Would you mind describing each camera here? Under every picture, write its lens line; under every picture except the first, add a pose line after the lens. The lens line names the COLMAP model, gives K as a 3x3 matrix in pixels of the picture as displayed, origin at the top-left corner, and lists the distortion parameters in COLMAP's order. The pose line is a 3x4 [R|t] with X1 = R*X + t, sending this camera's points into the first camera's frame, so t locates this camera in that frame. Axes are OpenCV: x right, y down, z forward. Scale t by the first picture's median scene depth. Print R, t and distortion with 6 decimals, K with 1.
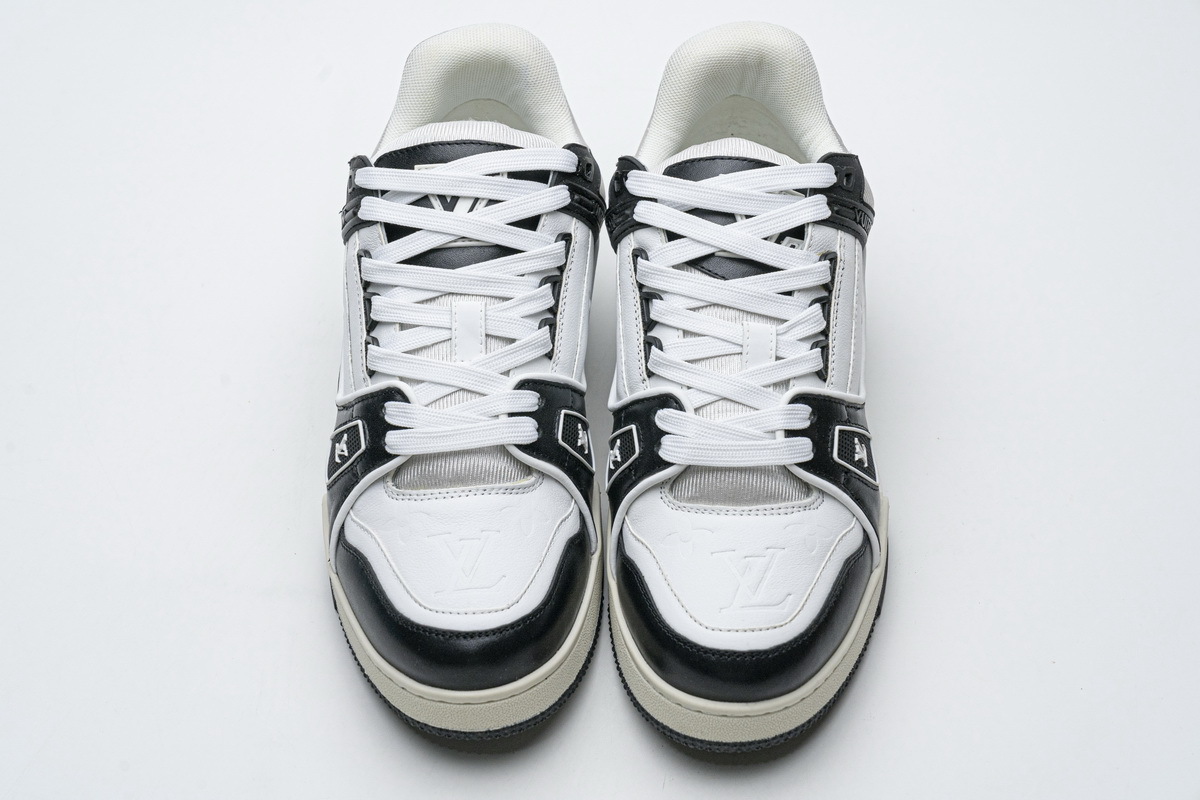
lens RADIAL K [[2324.5, 0, 600.0], [0, 2324.5, 400.0], [0, 0, 1]] dist [0.006049, -0.027872]
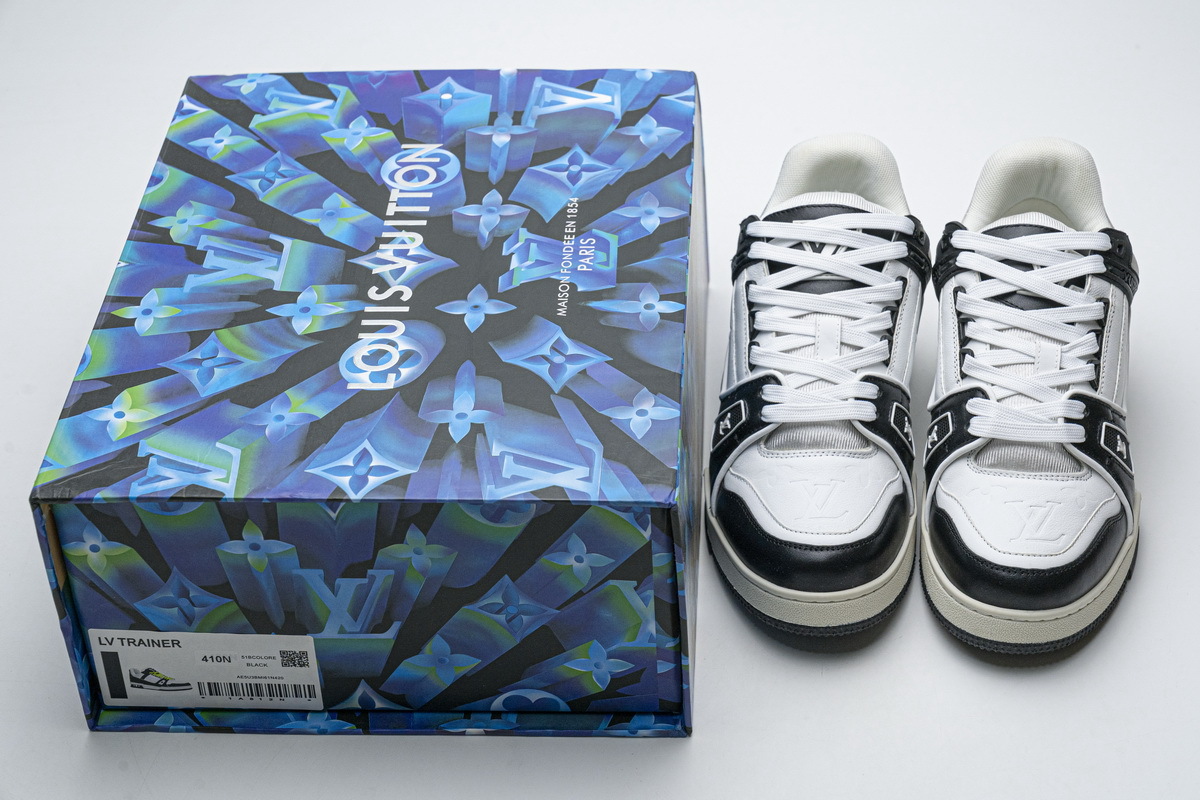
lens RADIAL K [[2324.5, 0, 600.0], [0, 2324.5, 400.0], [0, 0, 1]] dist [0.006049, -0.027872]
pose [[0.992373, 0.059010, -0.108227, -0.040068], [-0.073837, 0.987597, -0.138563, 0.202469], [0.098709, 0.145498, 0.984422, -0.330296]]
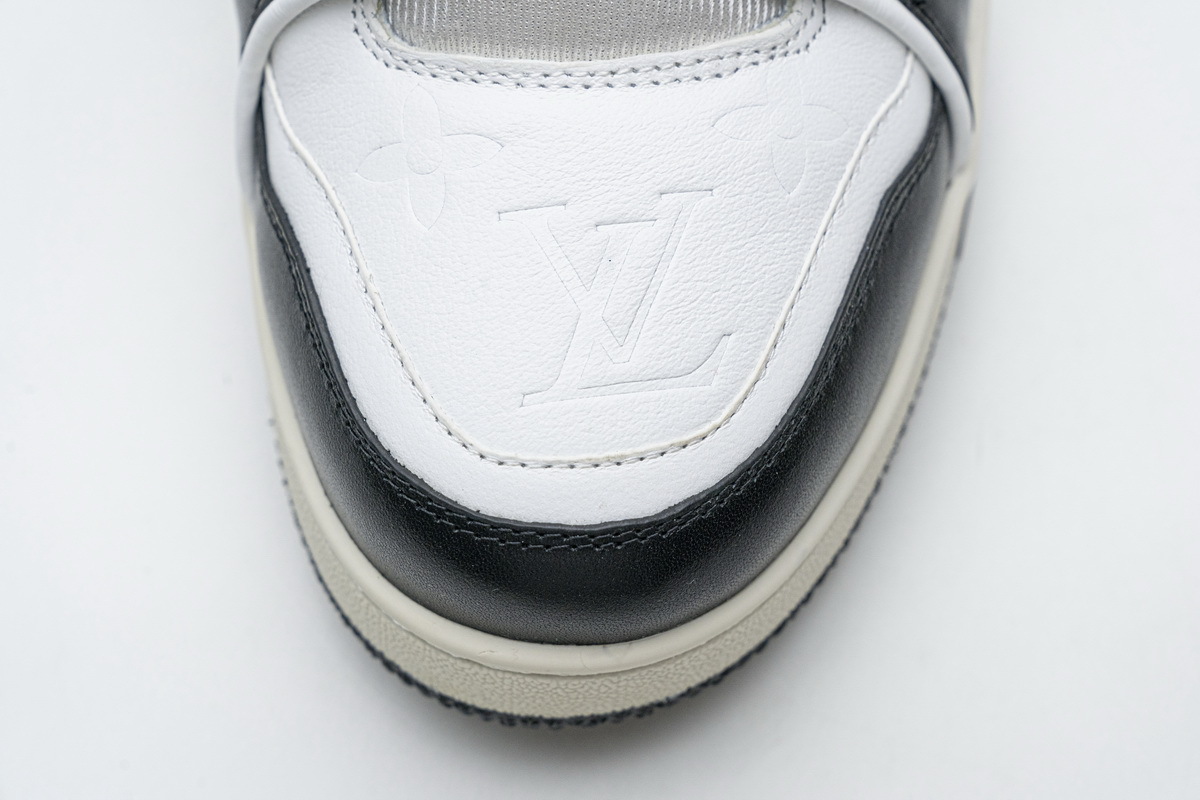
lens RADIAL K [[2324.5, 0, 600.0], [0, 2324.5, 400.0], [0, 0, 1]] dist [0.006049, -0.027872]
pose [[0.999482, -0.025643, 0.019449, 0.053654], [0.016799, 0.931114, 0.364342, -0.031262], [-0.027452, -0.363826, 0.931062, 0.649551]]
